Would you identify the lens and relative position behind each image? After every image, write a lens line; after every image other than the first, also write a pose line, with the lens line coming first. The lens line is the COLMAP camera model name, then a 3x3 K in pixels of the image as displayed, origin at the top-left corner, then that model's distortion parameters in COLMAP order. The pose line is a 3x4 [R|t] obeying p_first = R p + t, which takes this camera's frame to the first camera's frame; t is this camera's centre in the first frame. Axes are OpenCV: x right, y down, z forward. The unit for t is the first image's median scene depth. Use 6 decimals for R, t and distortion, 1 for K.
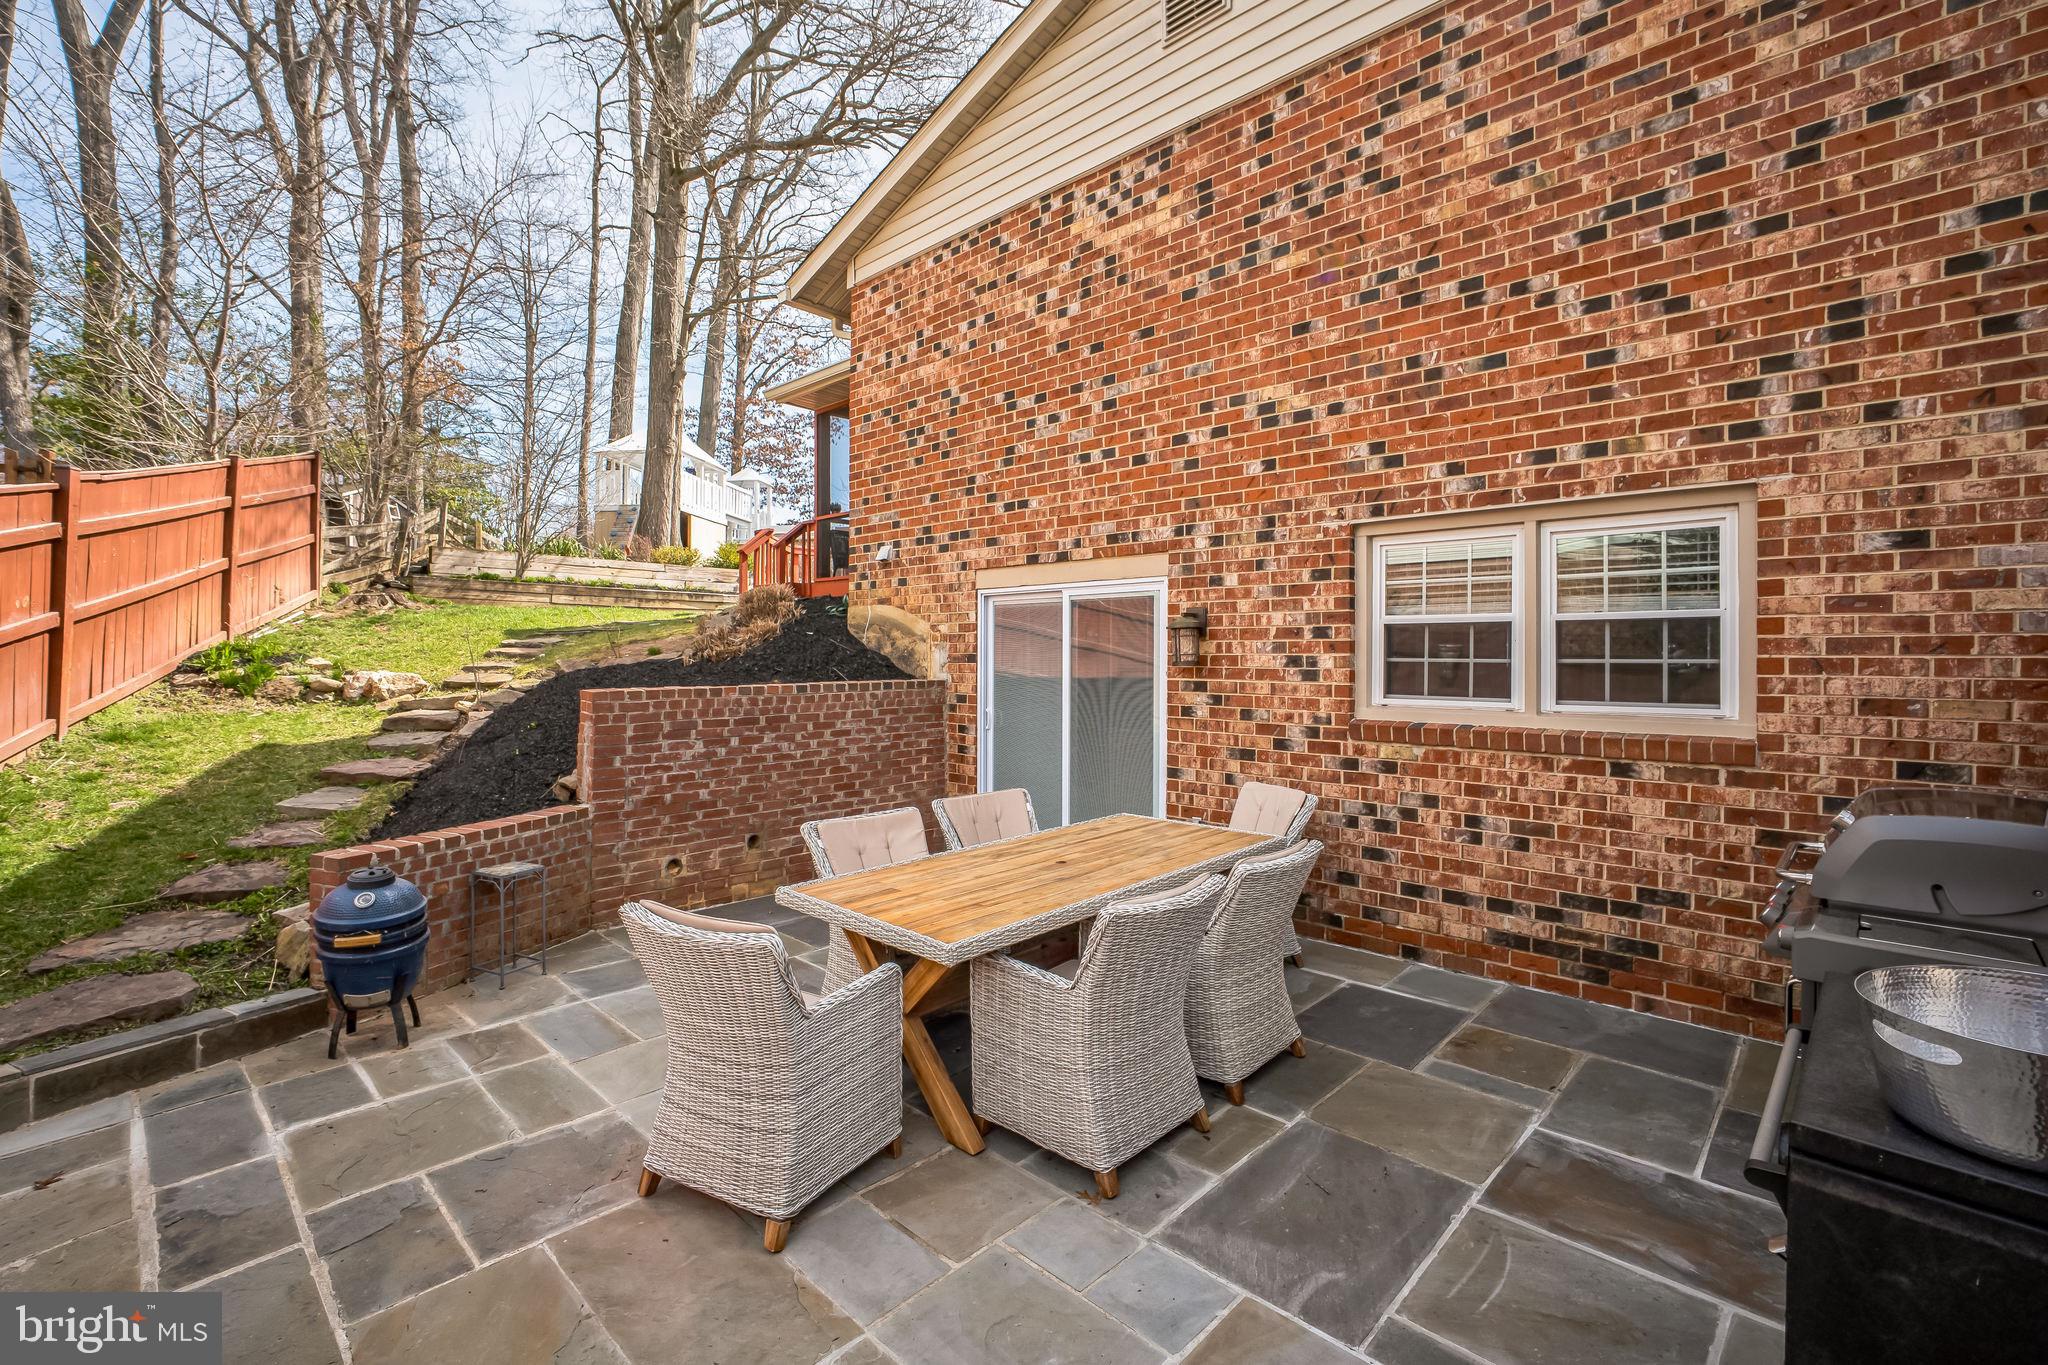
lens RADIAL K [[908.0, 0, 1045.4], [0, 908.0, 682.3], [0, 0, 1]] dist [-0.036306, 0.018031]
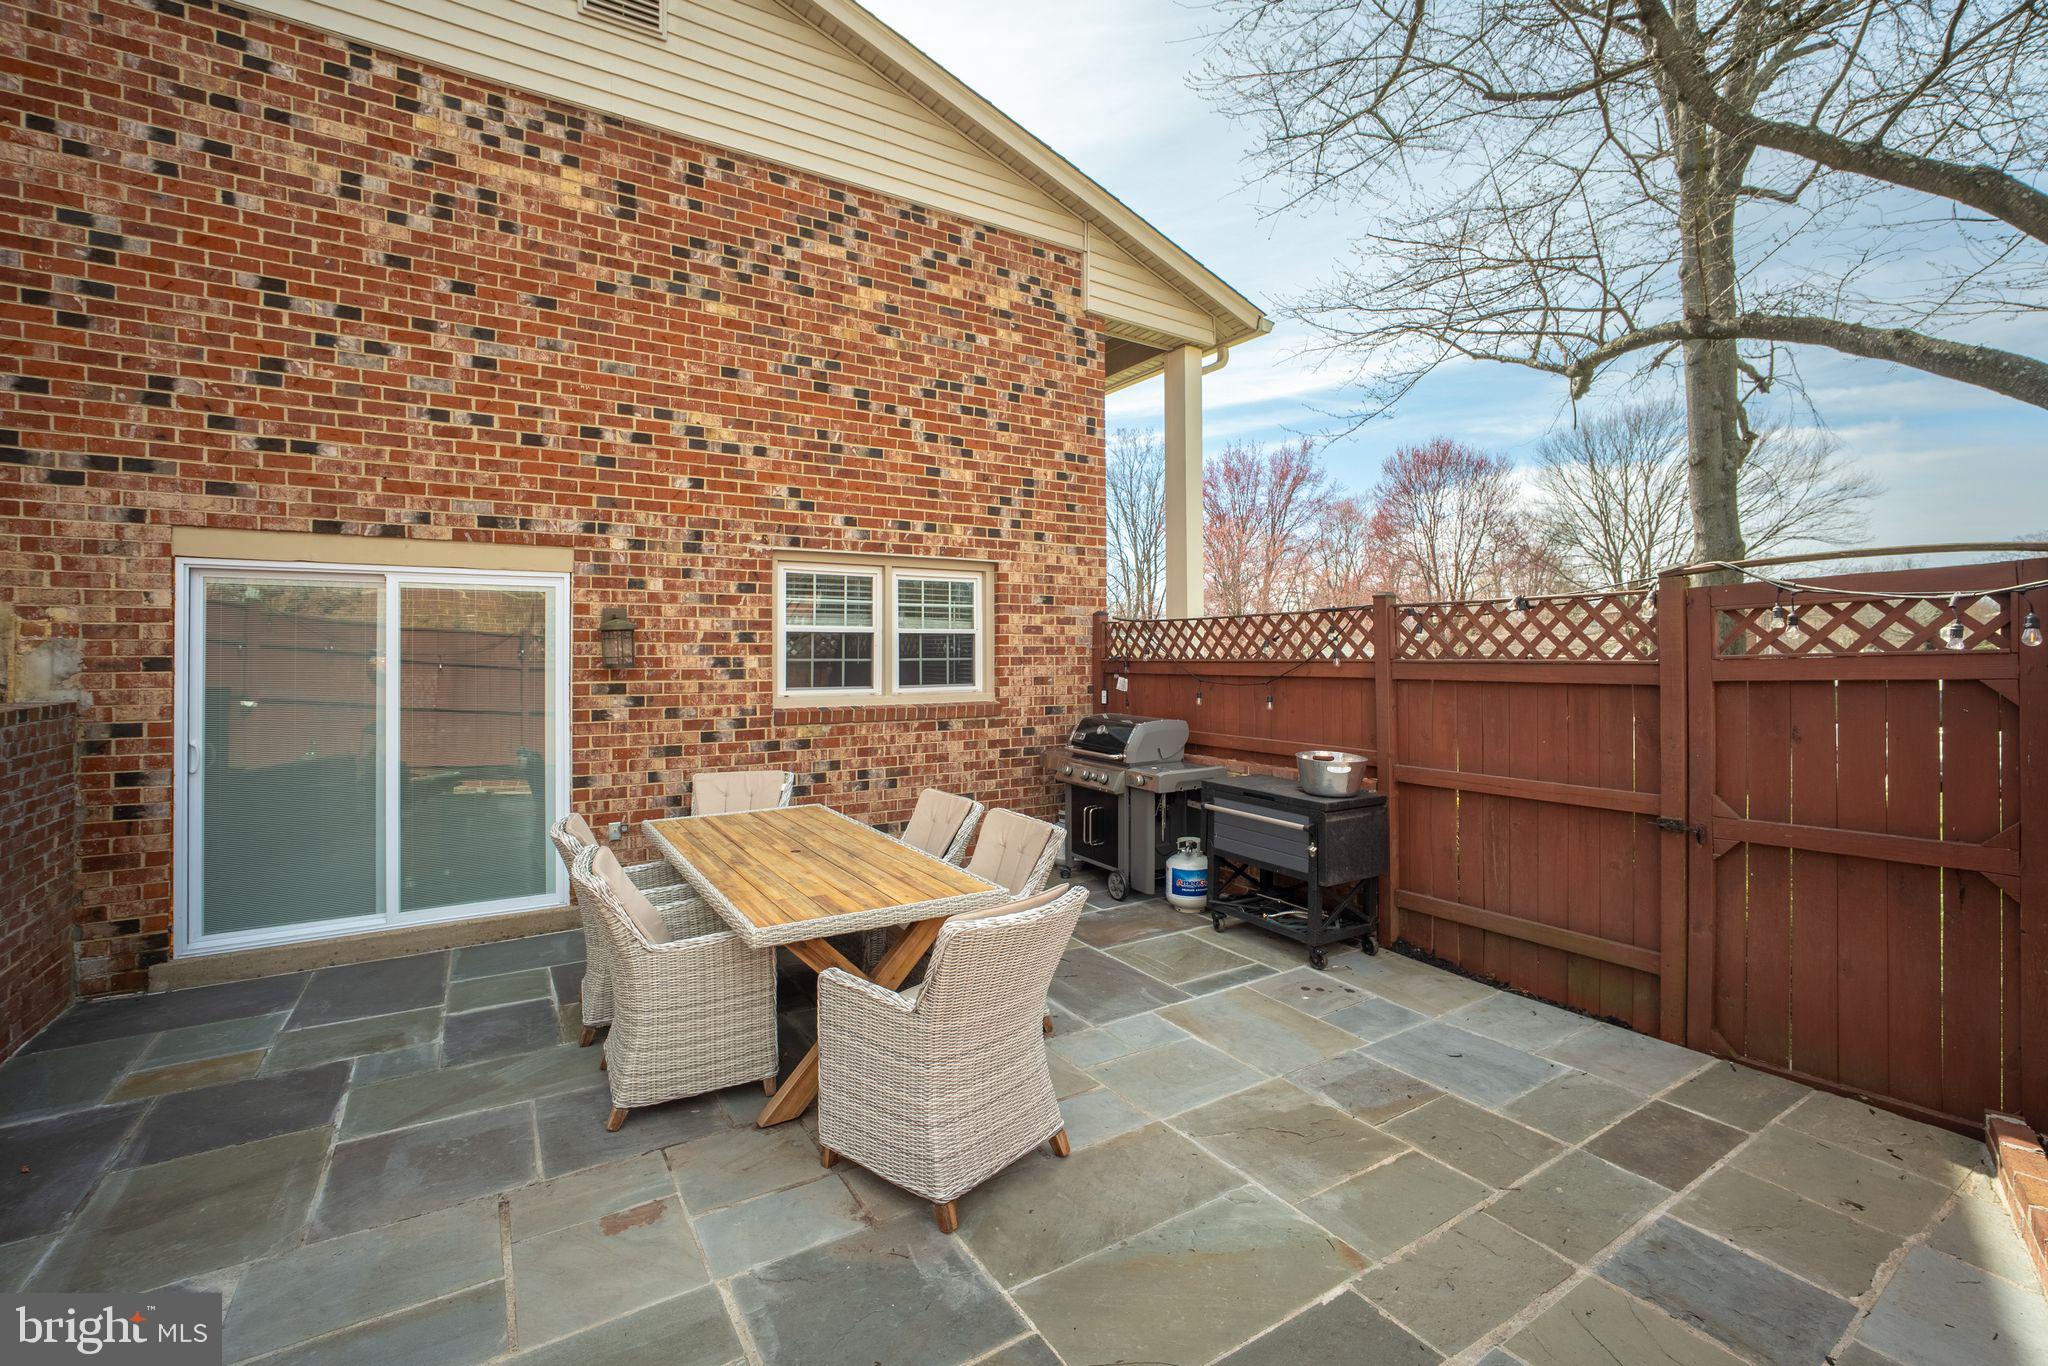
lens RADIAL K [[877.4, 0, 1038.8], [0, 877.4, 670.9], [0, 0, 1]] dist [-0.033009, 0.015218]
pose [[0.239992, -0.021263, 0.970542, -0.718787], [0.030001, 0.999445, 0.014478, -0.016957], [-0.970311, 0.025643, 0.240496, 0.367048]]
